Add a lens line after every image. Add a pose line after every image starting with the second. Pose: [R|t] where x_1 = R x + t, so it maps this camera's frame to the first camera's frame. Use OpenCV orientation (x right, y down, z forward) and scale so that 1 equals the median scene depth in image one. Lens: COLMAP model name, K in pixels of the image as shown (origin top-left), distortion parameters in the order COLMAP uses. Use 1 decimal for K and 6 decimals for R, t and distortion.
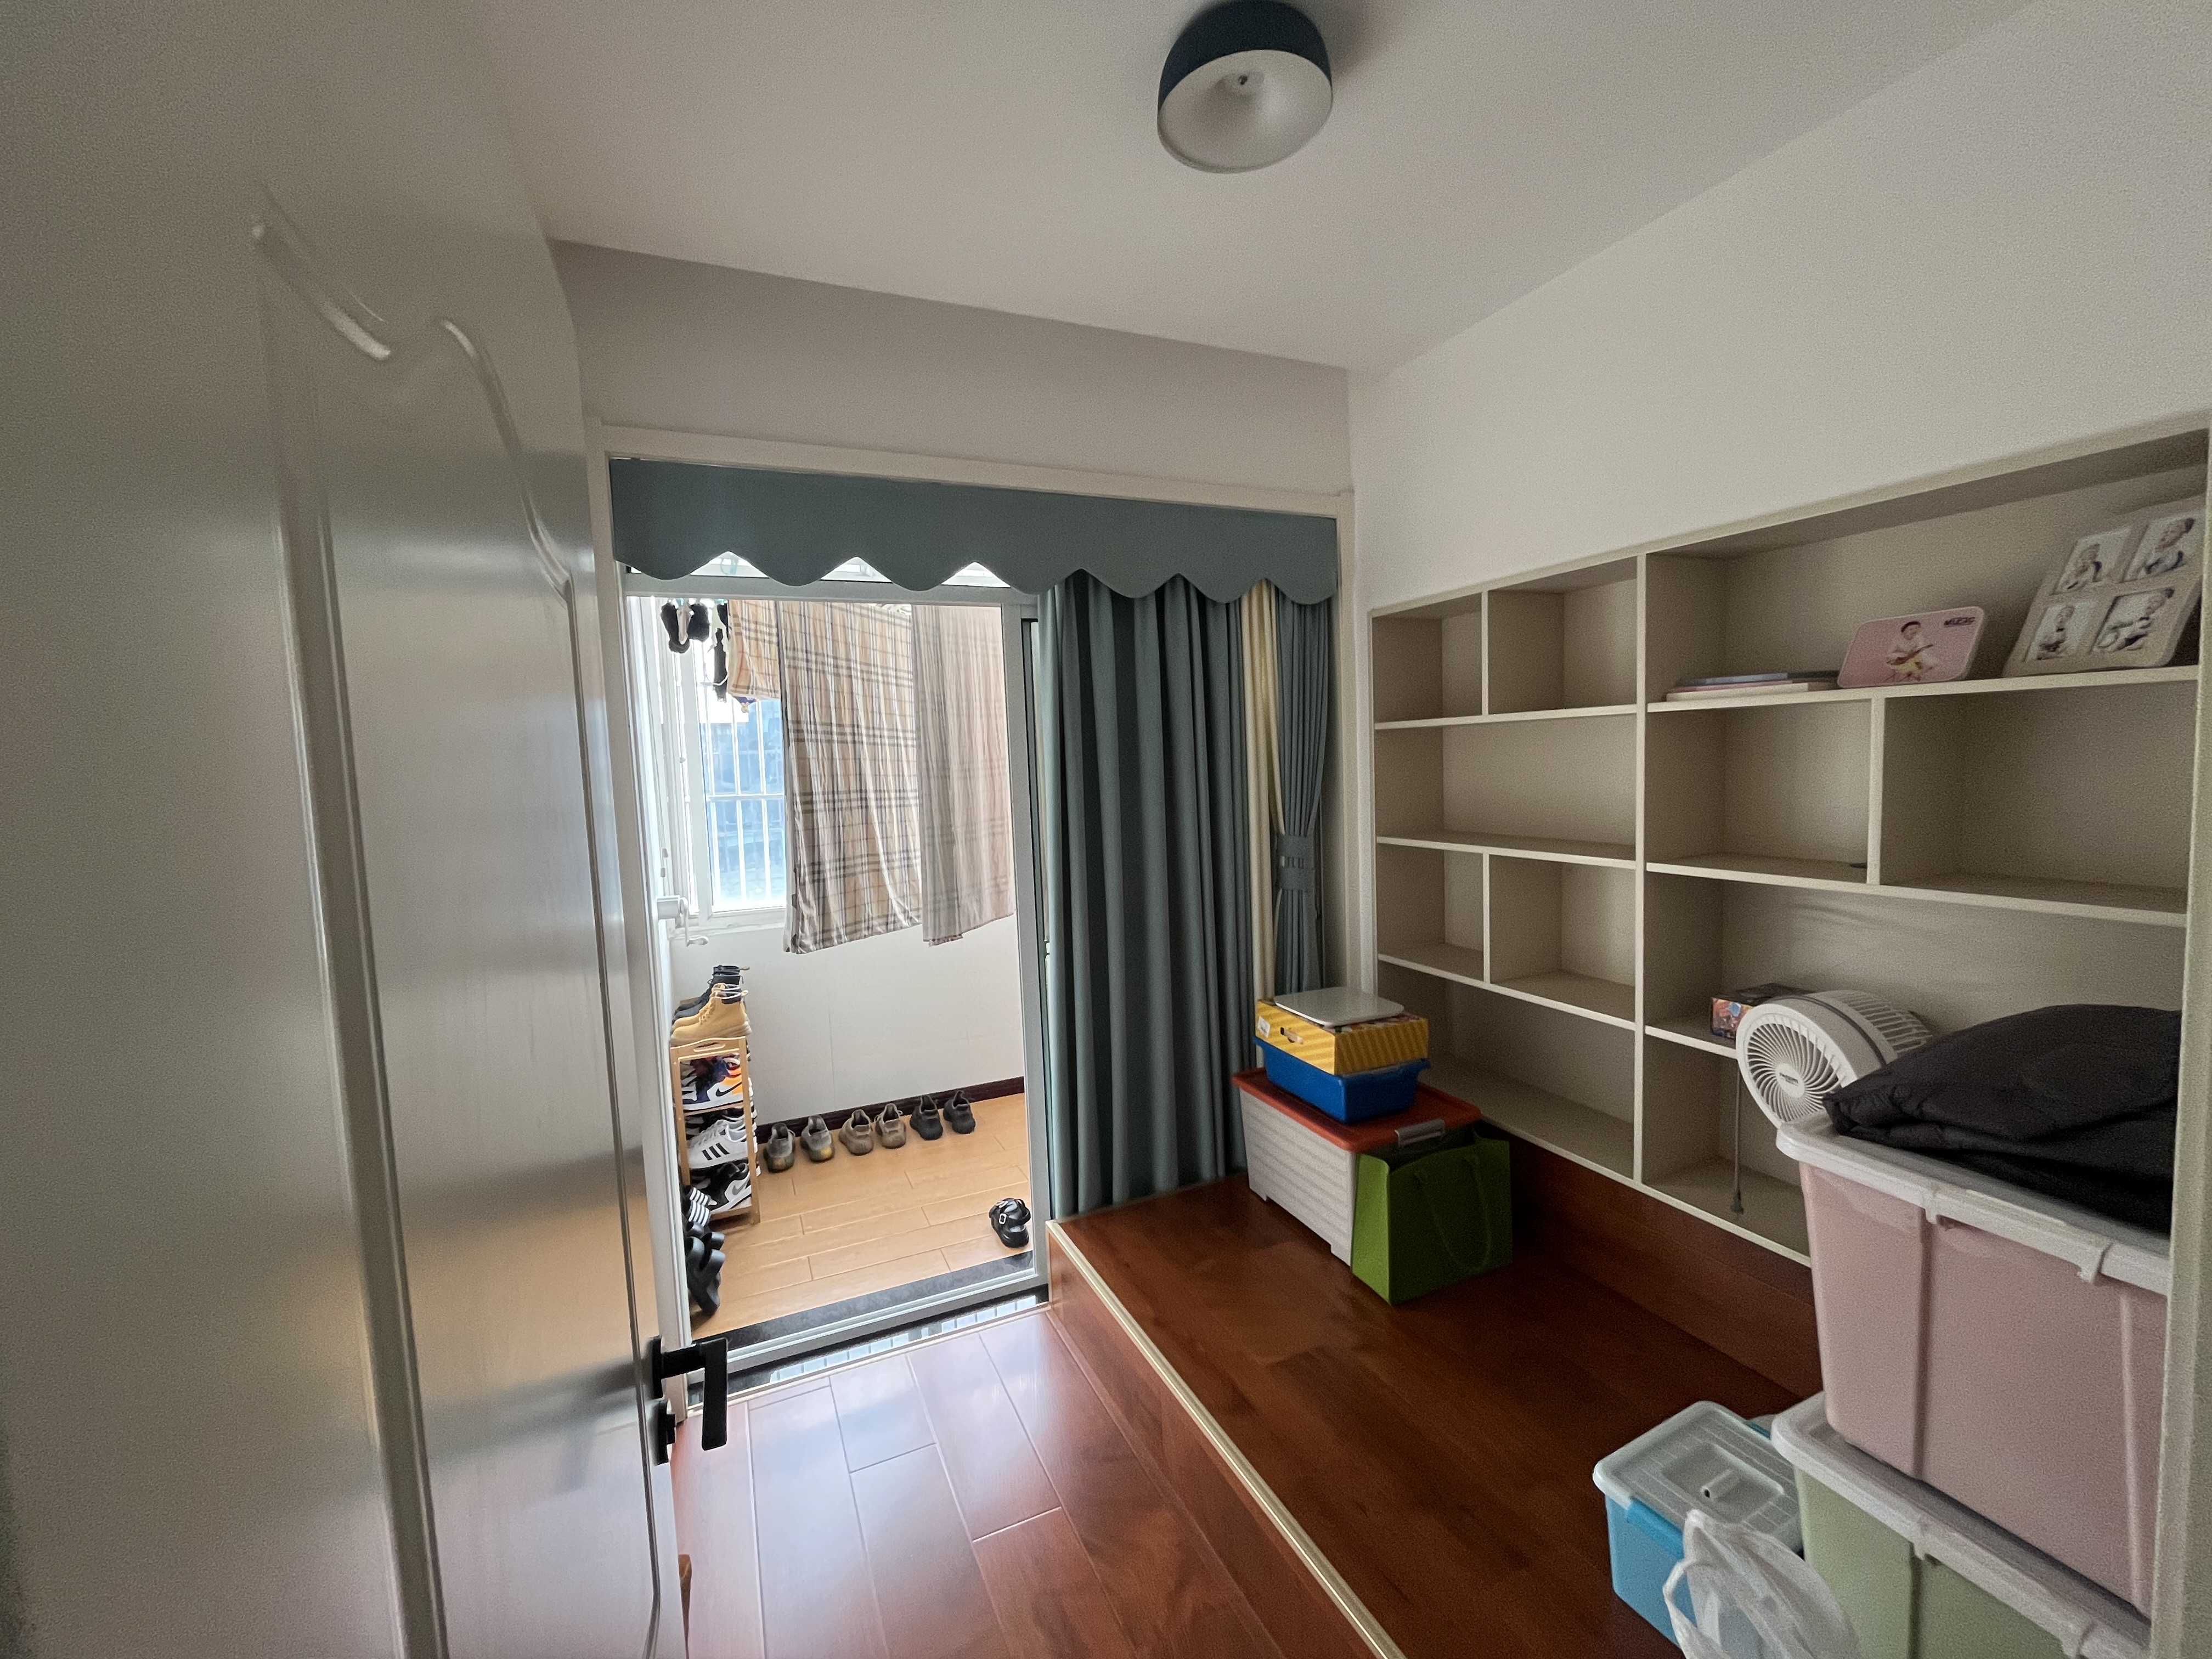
lens RADIAL K [[900.4, 0, 1112.5], [0, 900.4, 825.4], [0, 0, 1]] dist [-0.001702, 0.000134]
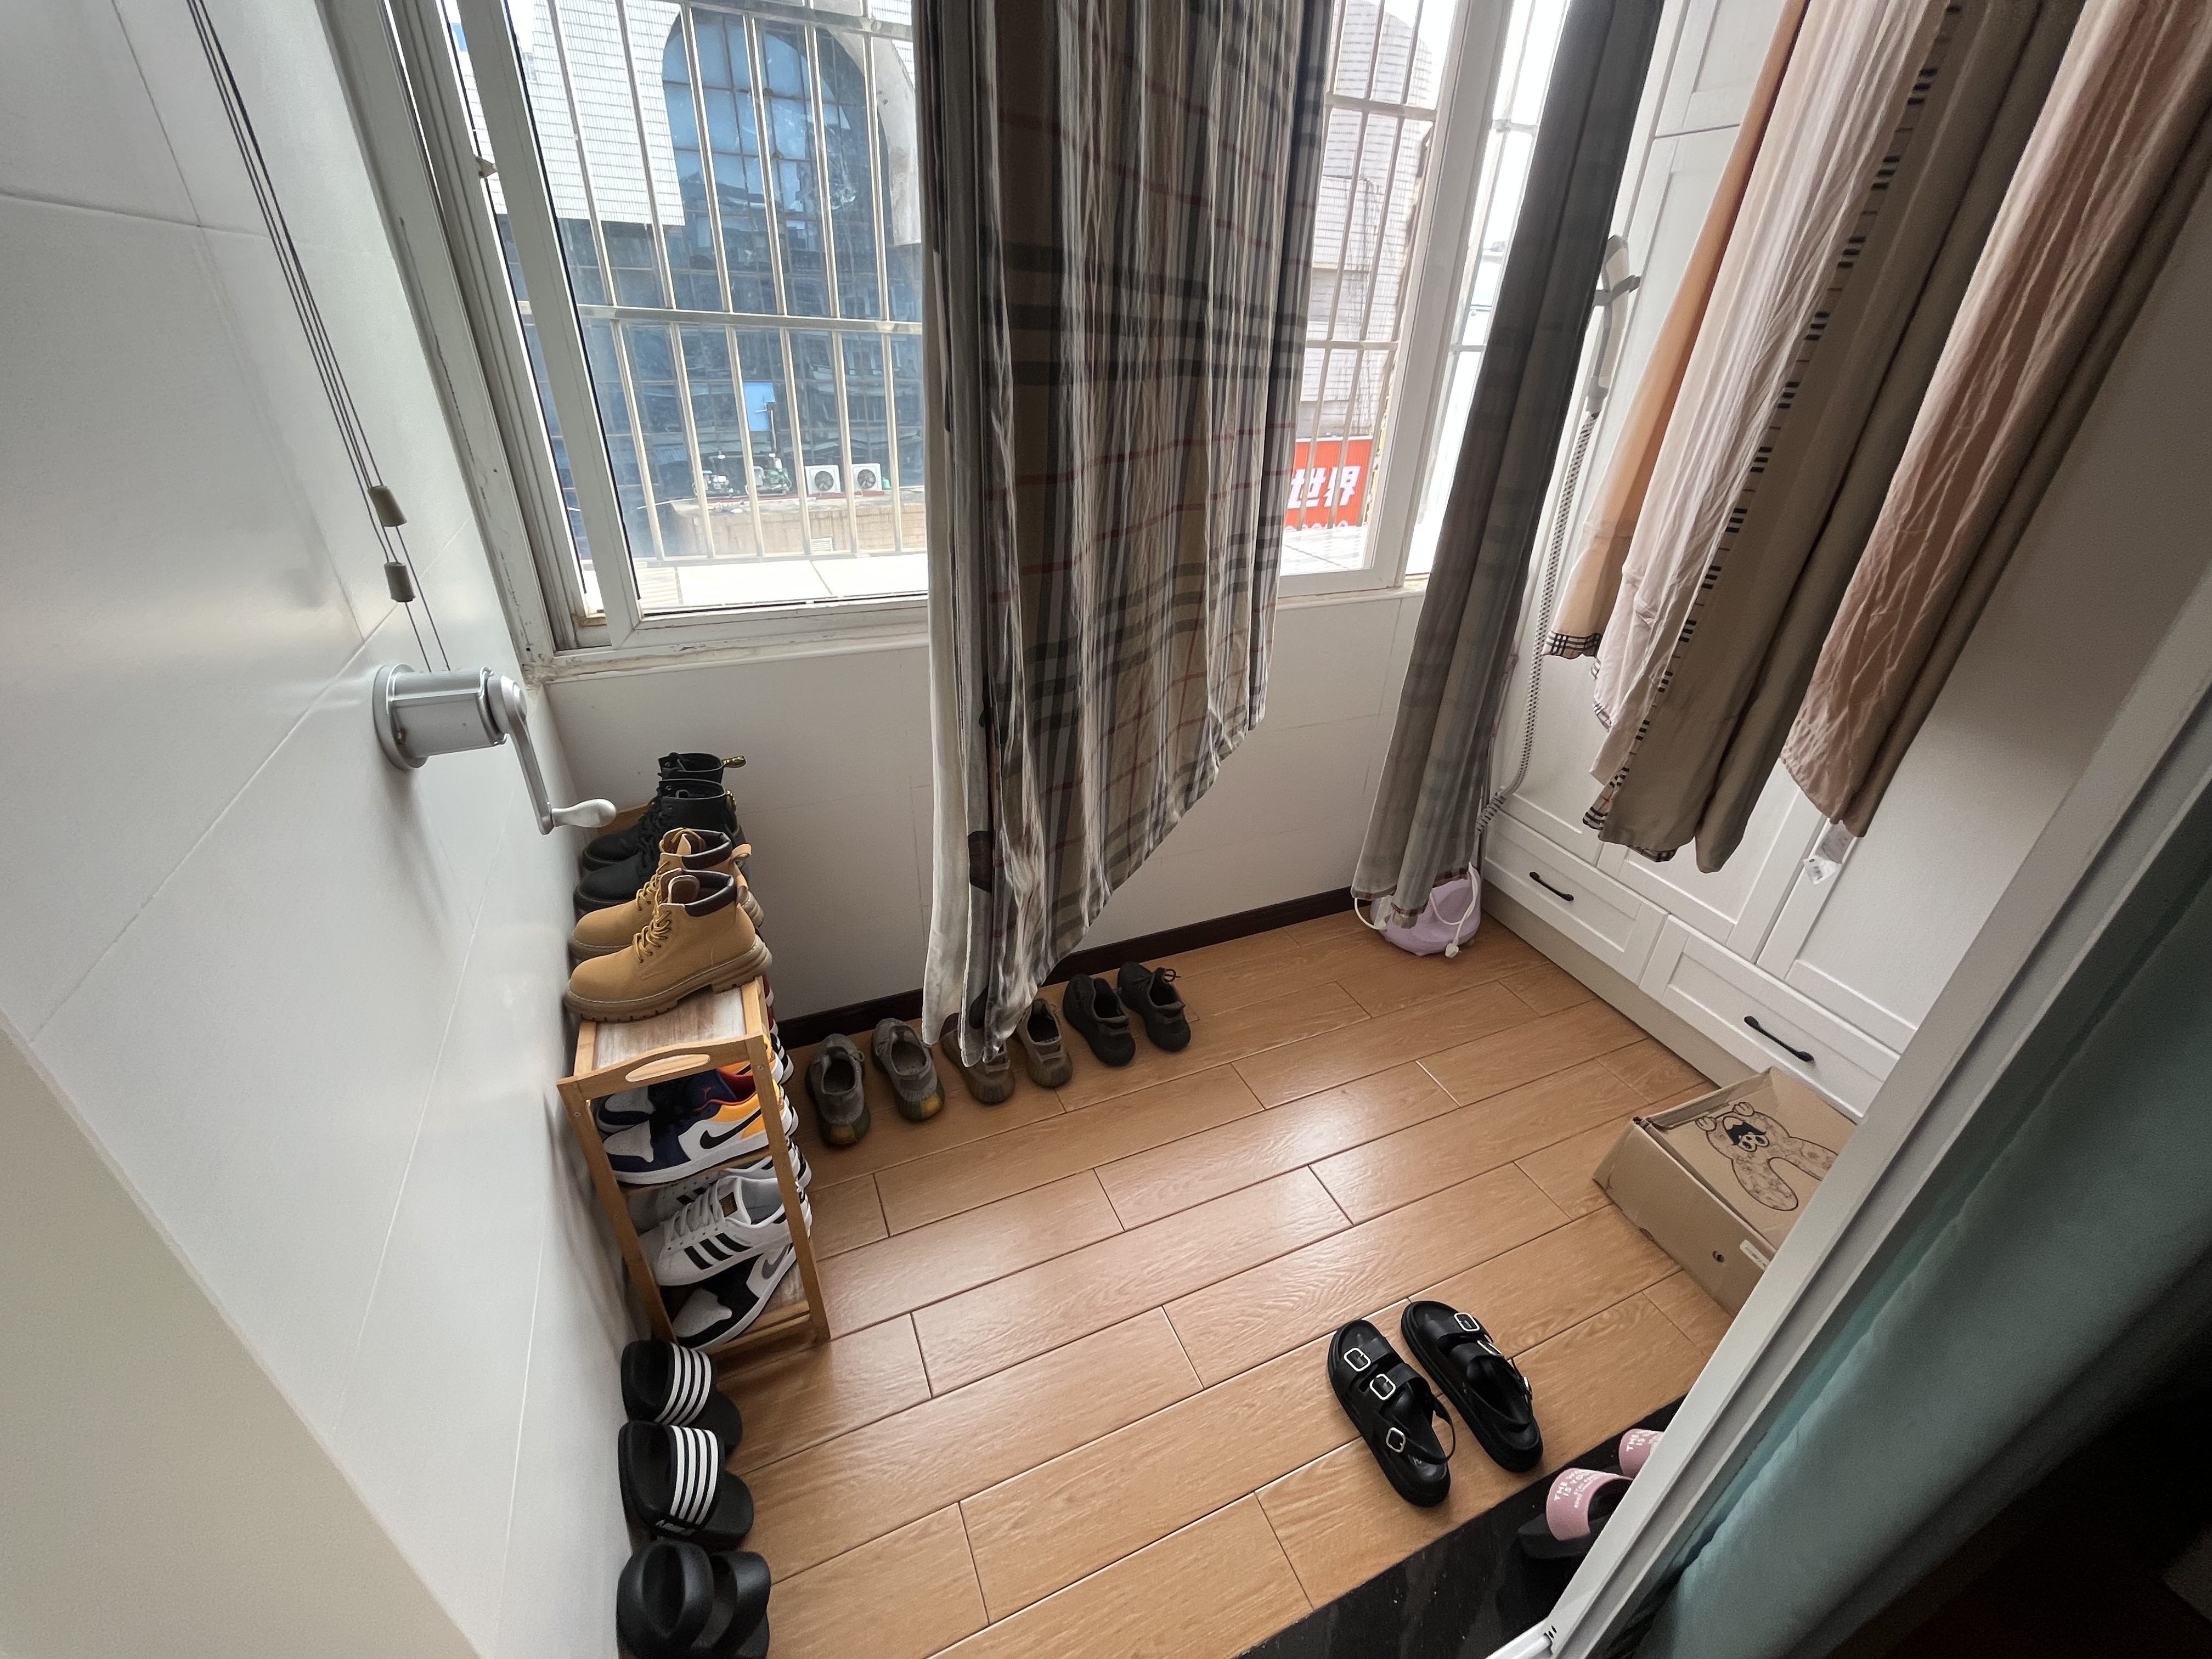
lens RADIAL K [[900.4, 0, 1112.5], [0, 900.4, 825.4], [0, 0, 1]] dist [-0.001702, 0.000134]
pose [[0.997350, 0.063448, 0.035613, -0.282105], [-0.072563, 0.903313, 0.422801, -0.009687], [-0.005344, -0.424264, 0.905523, 0.697763]]
